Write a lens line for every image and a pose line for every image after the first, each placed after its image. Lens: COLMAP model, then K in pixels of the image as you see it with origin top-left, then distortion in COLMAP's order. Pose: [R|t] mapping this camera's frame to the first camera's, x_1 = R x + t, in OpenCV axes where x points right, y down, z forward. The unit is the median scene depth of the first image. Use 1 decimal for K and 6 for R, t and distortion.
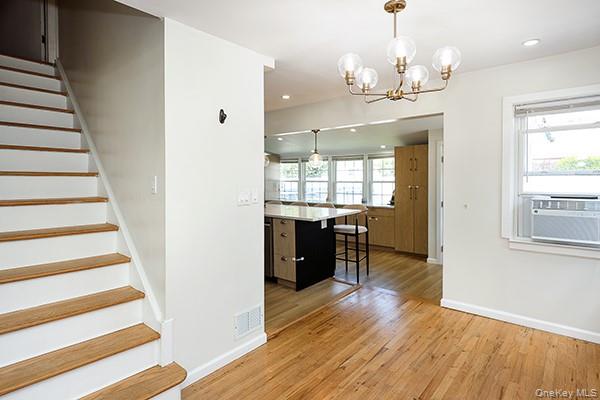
lens RADIAL K [[328.1, 0, 300.1], [0, 328.1, 179.0], [0, 0, 1]] dist [0.000377, -0.001014]
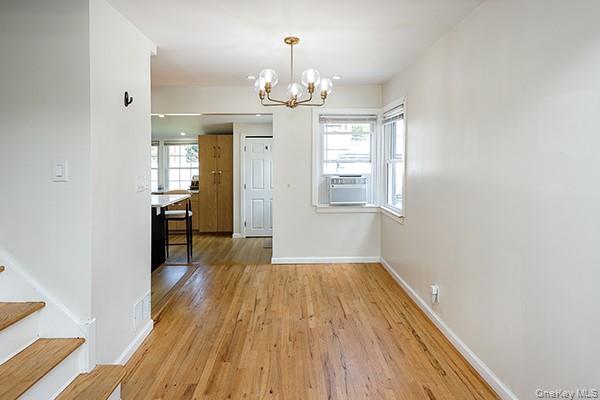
lens RADIAL K [[334.6, 0, 299.9], [0, 334.6, 166.9], [0, 0, 1]] dist [0.000147, -0.000198]
pose [[0.739688, -0.004666, 0.672933, -0.421284], [0.002483, 0.999988, 0.004204, 0.002414], [-0.672945, -0.001439, 0.739691, -0.049198]]
